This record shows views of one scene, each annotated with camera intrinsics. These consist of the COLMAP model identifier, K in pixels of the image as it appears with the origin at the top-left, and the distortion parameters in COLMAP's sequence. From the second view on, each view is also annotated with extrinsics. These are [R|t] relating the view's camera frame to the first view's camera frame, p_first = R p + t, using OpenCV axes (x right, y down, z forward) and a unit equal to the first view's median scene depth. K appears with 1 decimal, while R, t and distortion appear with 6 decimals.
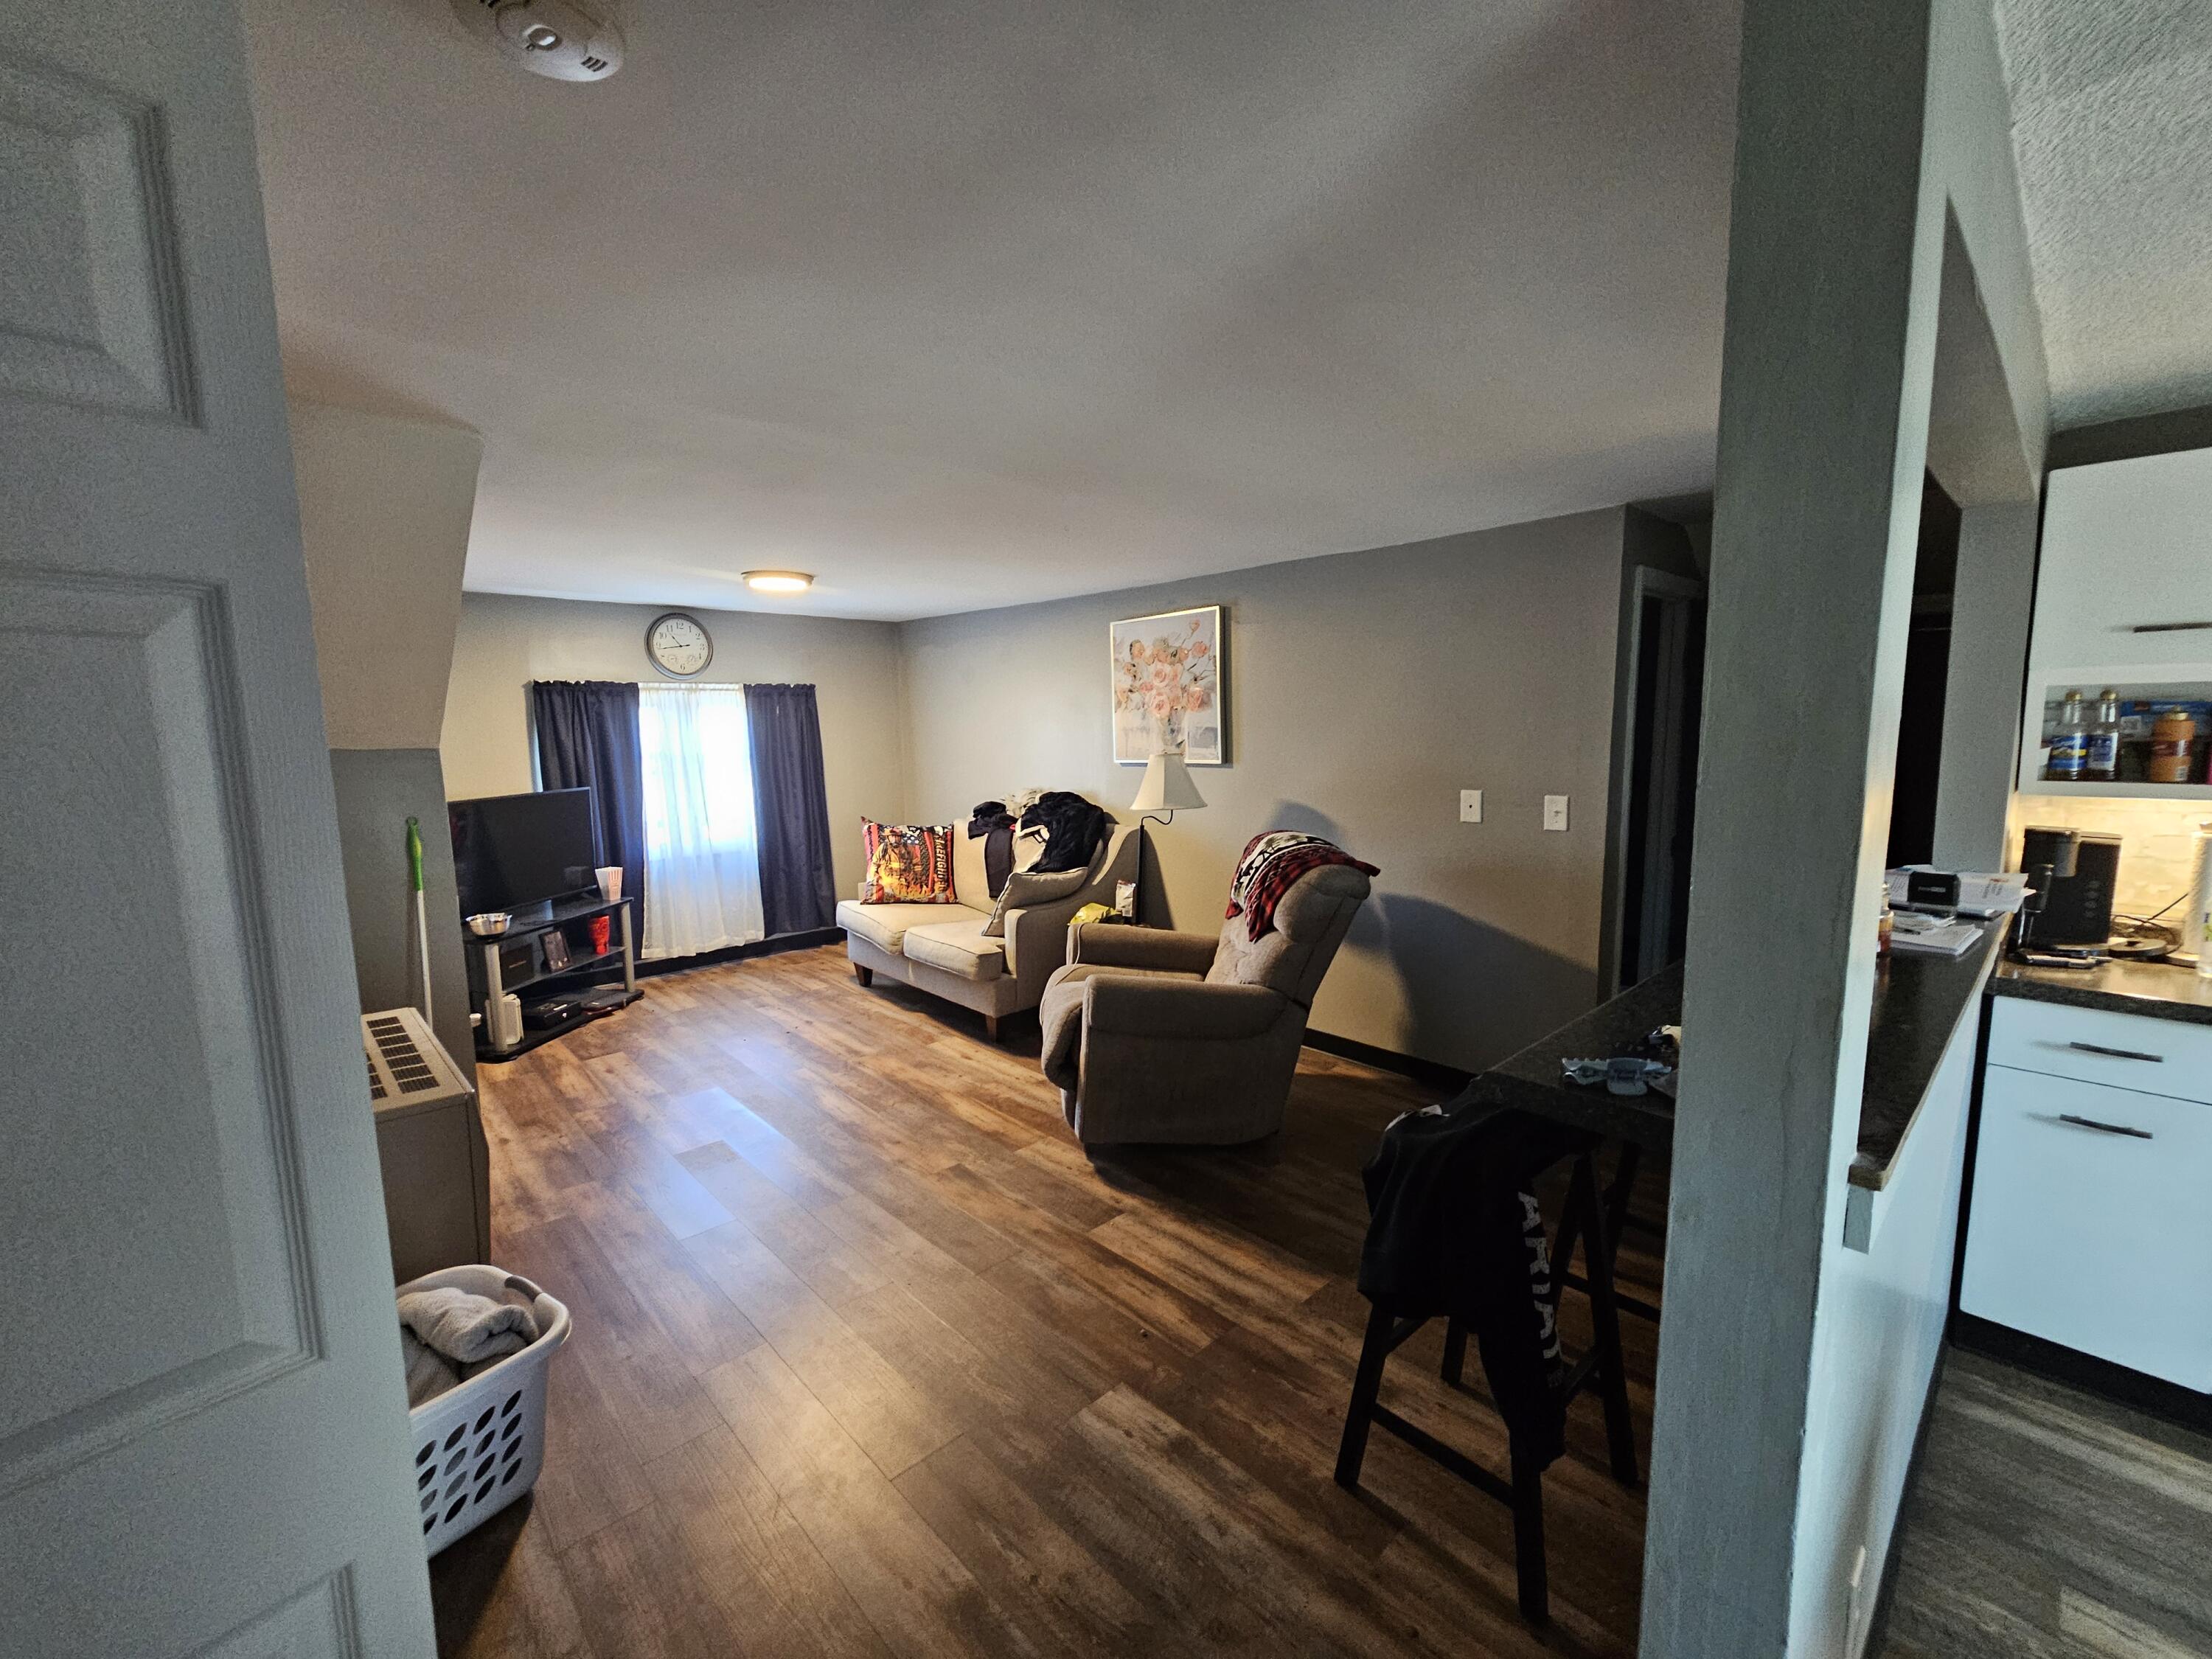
lens RADIAL K [[905.3, 0, 1099.4], [0, 905.3, 829.4], [0, 0, 1]] dist [-0.001676, -0.000244]
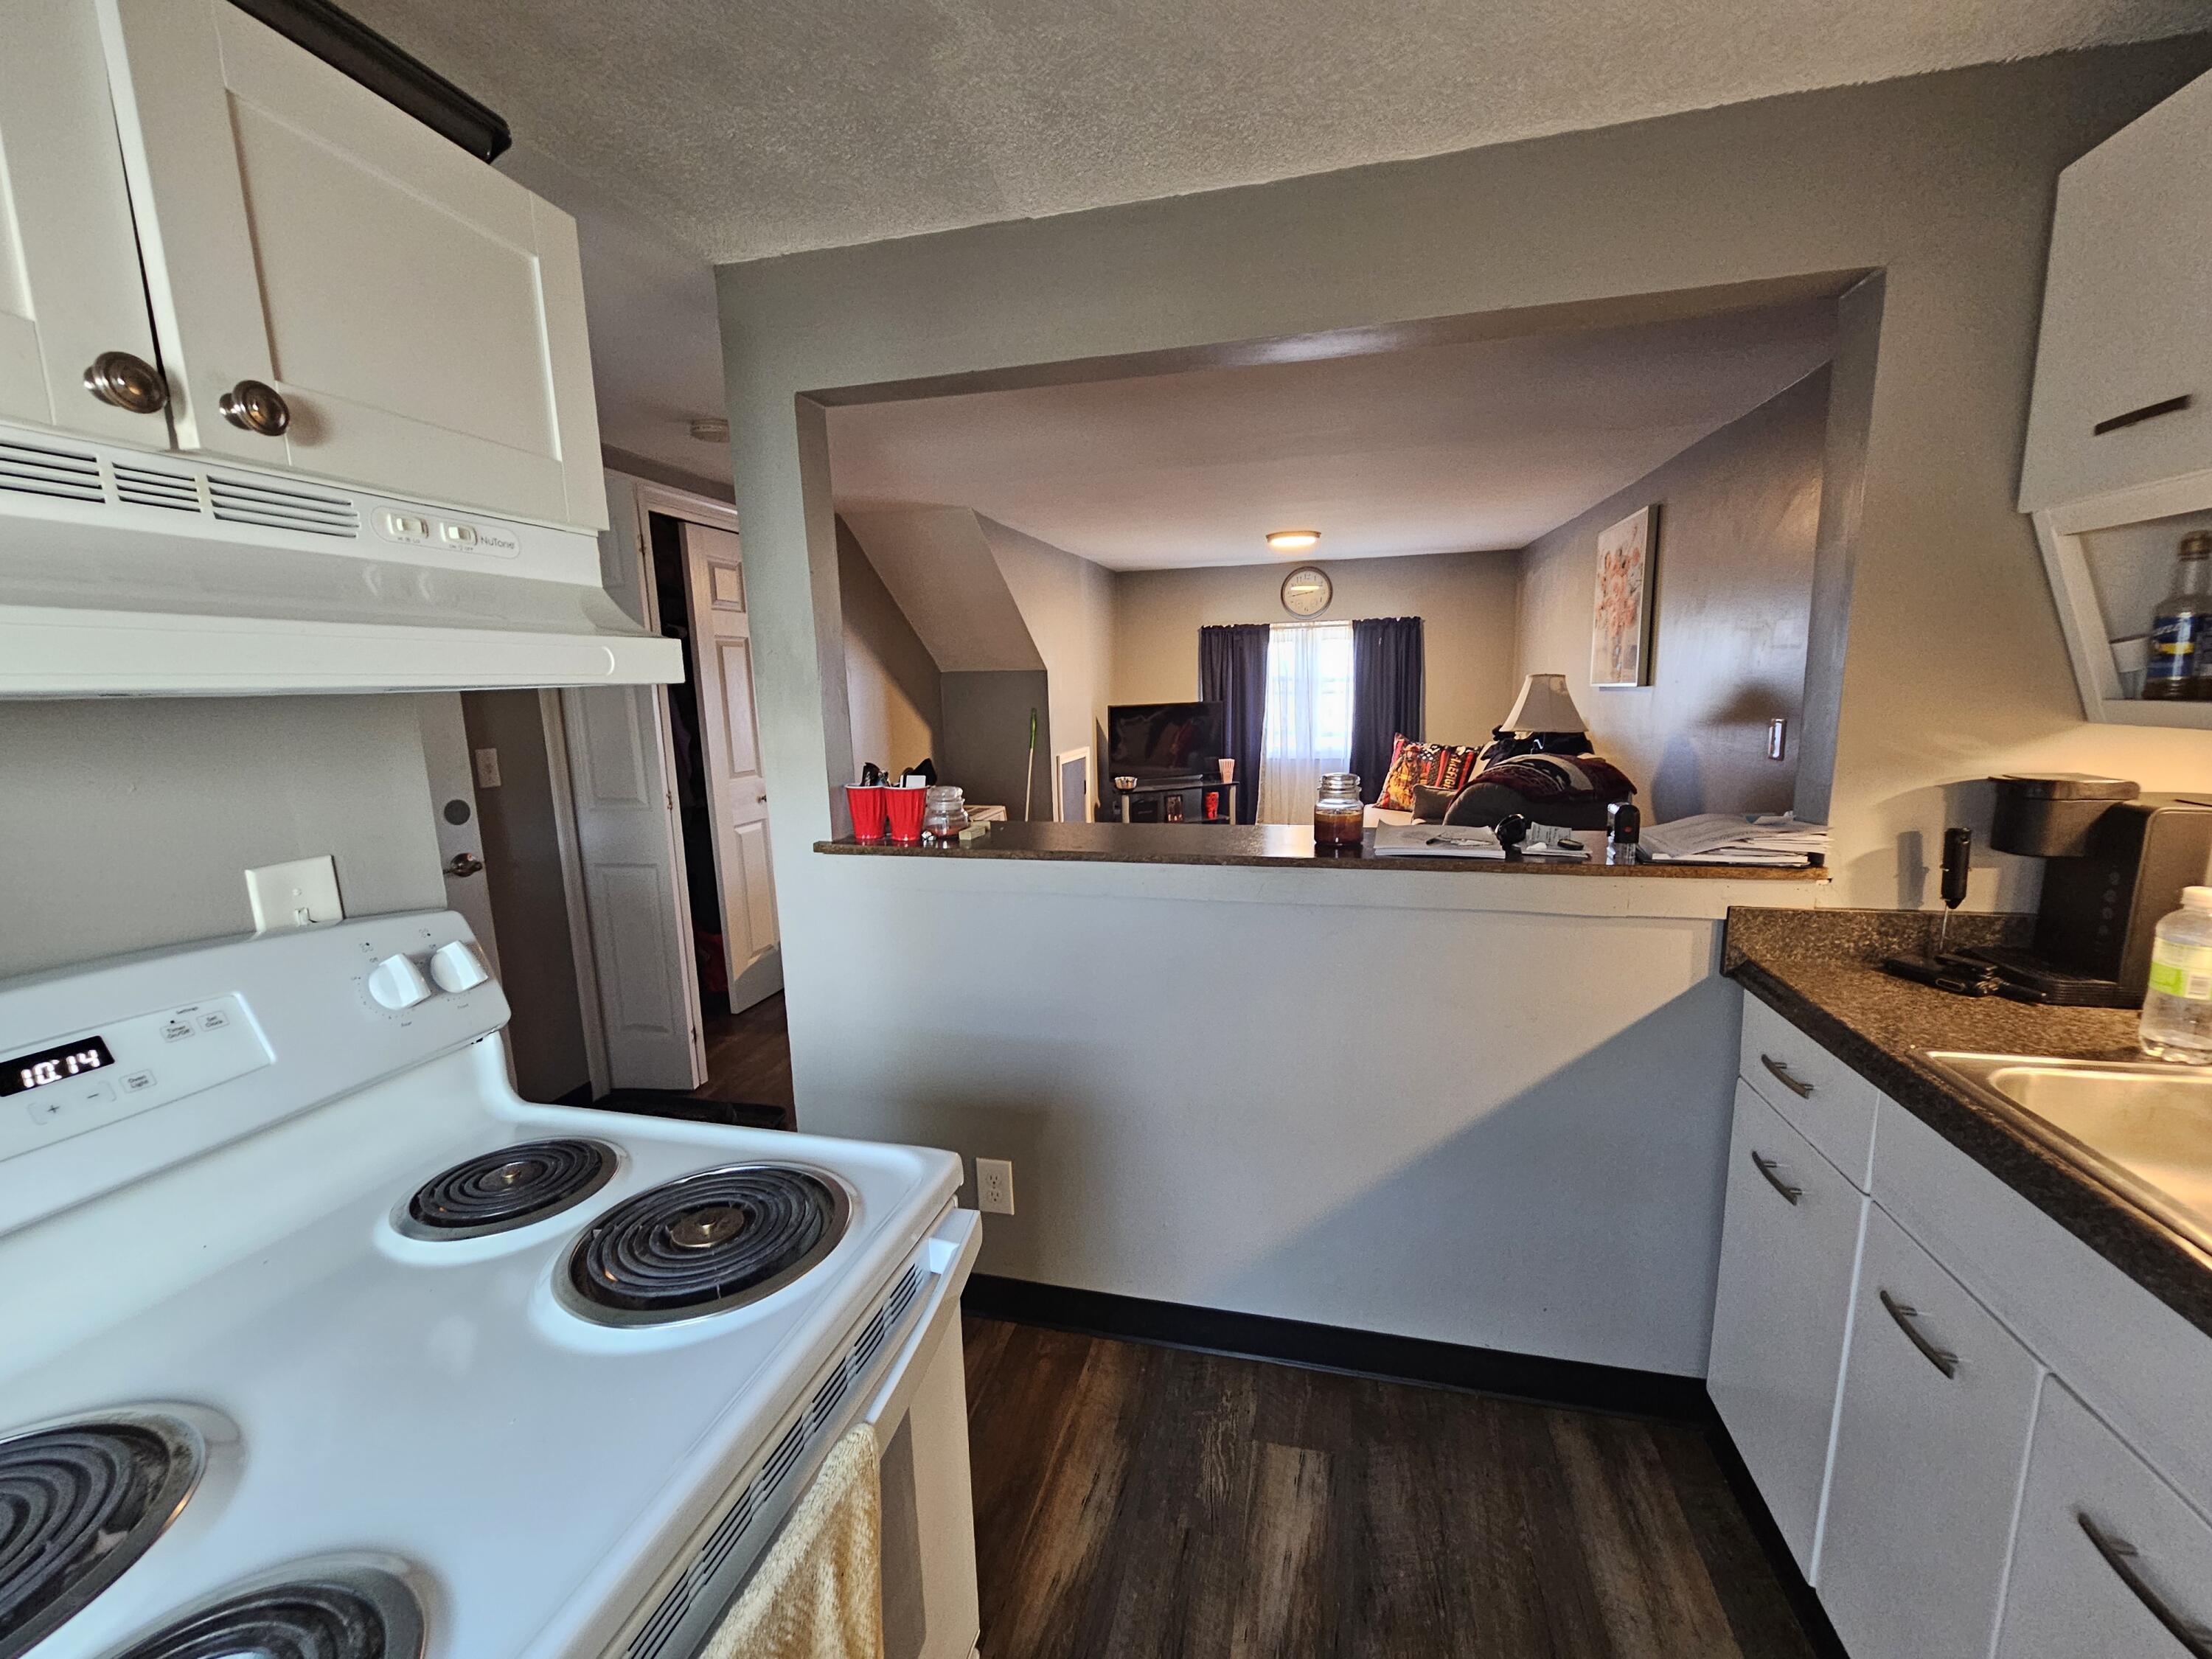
lens RADIAL K [[905.3, 0, 1111.1], [0, 905.3, 837.4], [0, 0, 1]] dist [-0.001676, -0.000244]
pose [[0.551173, 0.145084, -0.821680, 0.530227], [-0.079964, 0.989419, 0.121062, 0.006855], [0.830550, -0.001021, 0.556943, 0.065197]]
